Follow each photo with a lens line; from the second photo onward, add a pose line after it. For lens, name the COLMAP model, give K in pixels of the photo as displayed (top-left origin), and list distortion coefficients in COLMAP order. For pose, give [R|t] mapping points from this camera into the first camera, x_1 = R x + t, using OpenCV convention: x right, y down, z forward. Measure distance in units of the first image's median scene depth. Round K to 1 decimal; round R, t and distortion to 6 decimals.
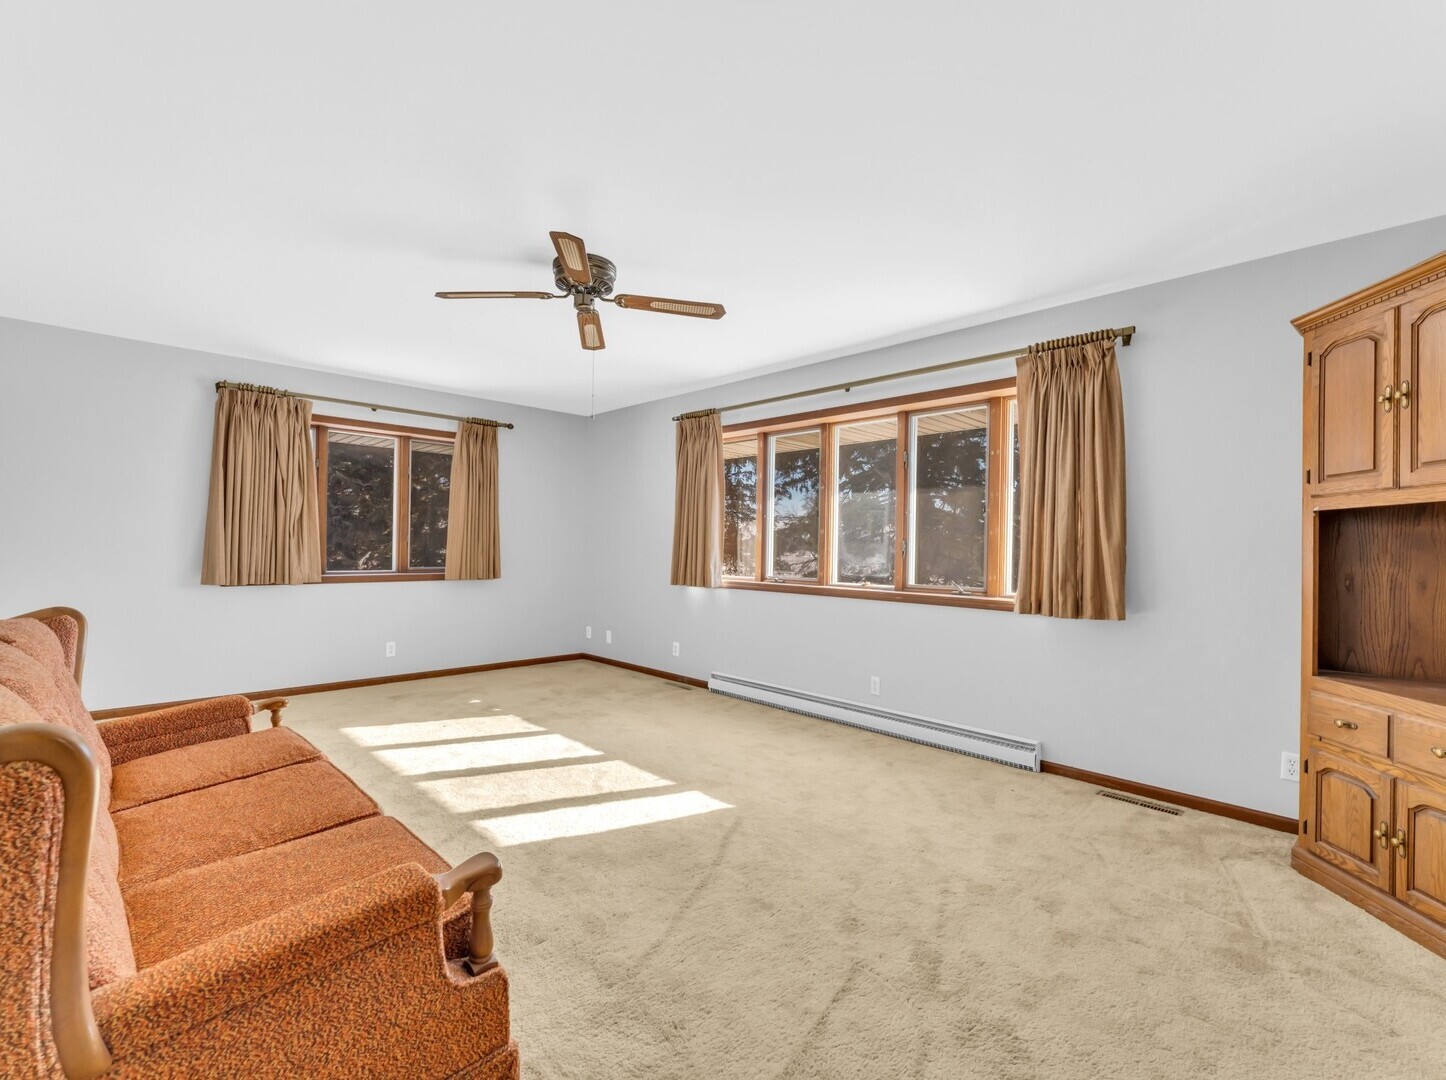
lens RADIAL K [[645.4, 0, 723.8], [0, 645.4, 550.0], [0, 0, 1]] dist [-0.004870, -0.000424]
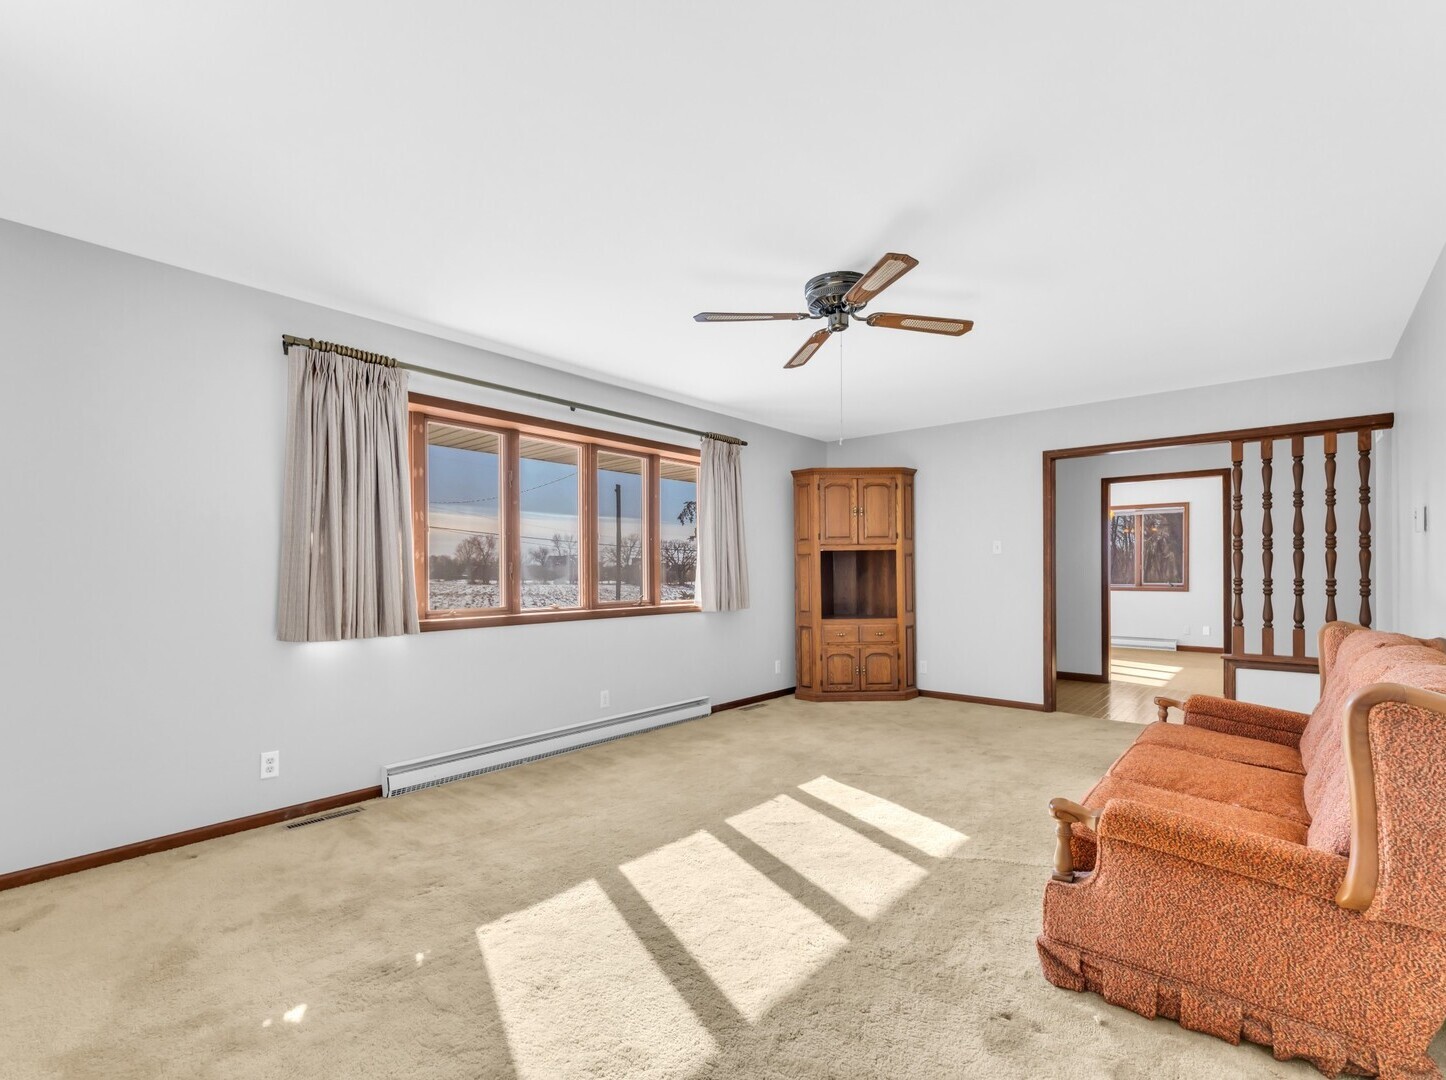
lens RADIAL K [[685.6, 0, 717.5], [0, 685.6, 548.0], [0, 0, 1]] dist [0.003763, 0.000102]
pose [[-0.091091, 0.012709, 0.995761, -0.839877], [0.004434, 0.999914, -0.012356, -0.020758], [-0.995833, 0.003290, -0.091140, 0.846150]]
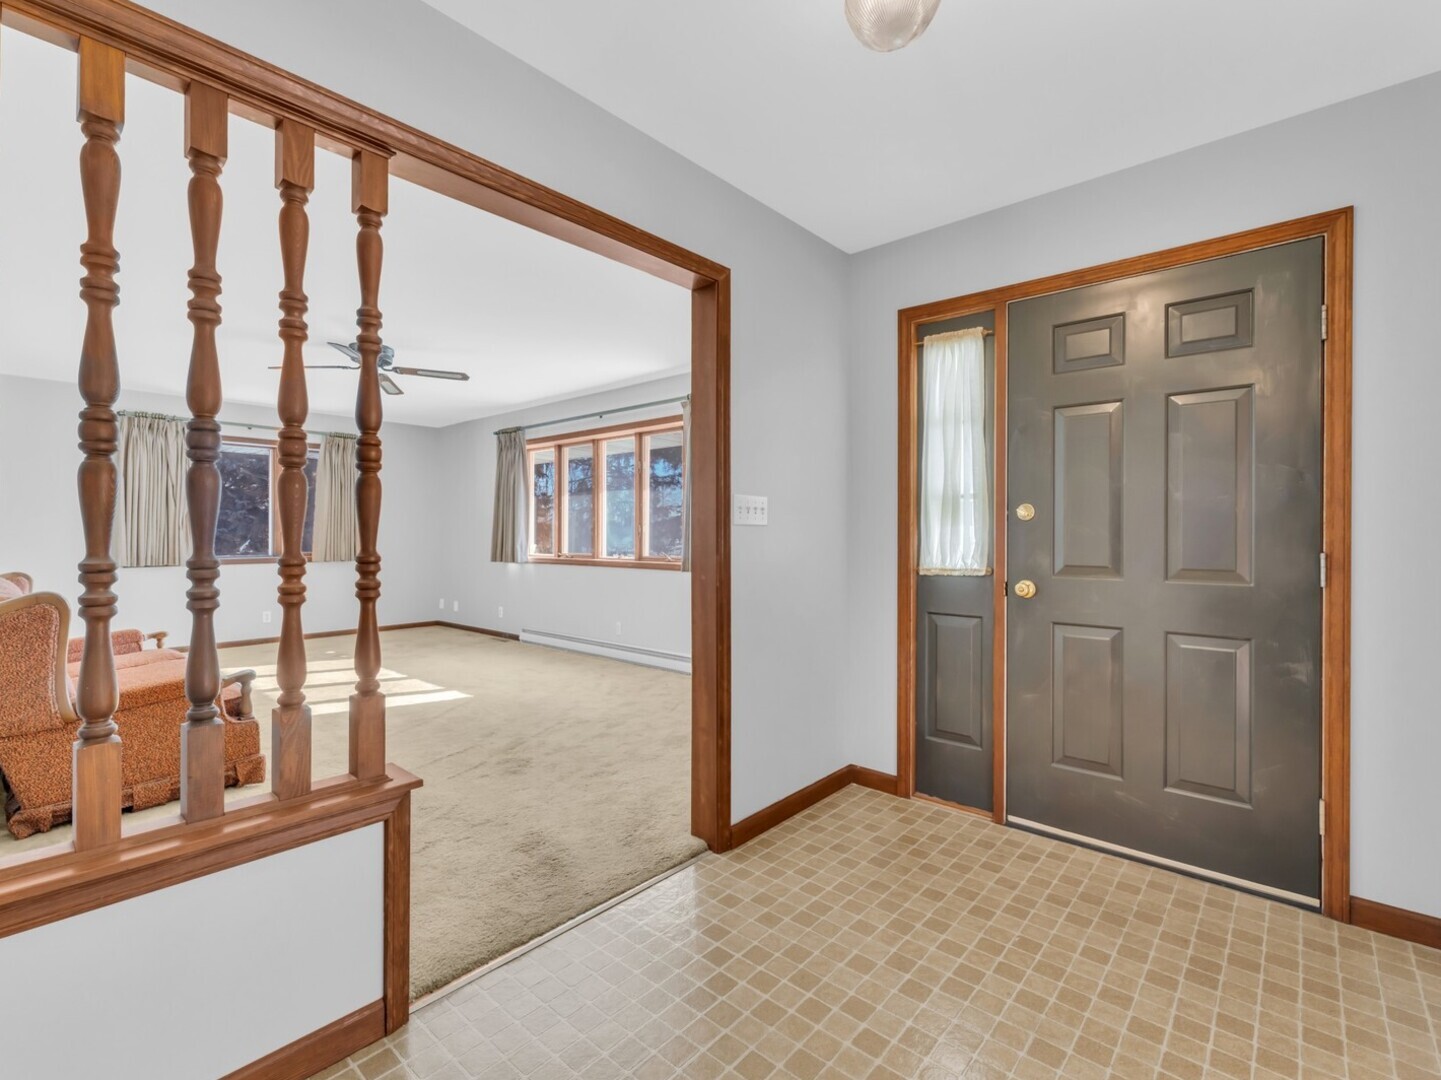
lens RADIAL K [[643.2, 0, 708.0], [0, 643.2, 534.6], [0, 0, 1]] dist [-0.004870, -0.000424]
pose [[0.997110, -0.015381, 0.074403, 0.304848], [0.015800, 0.999862, -0.005046, 0.015431], [-0.074315, 0.006207, 0.997216, -0.382160]]
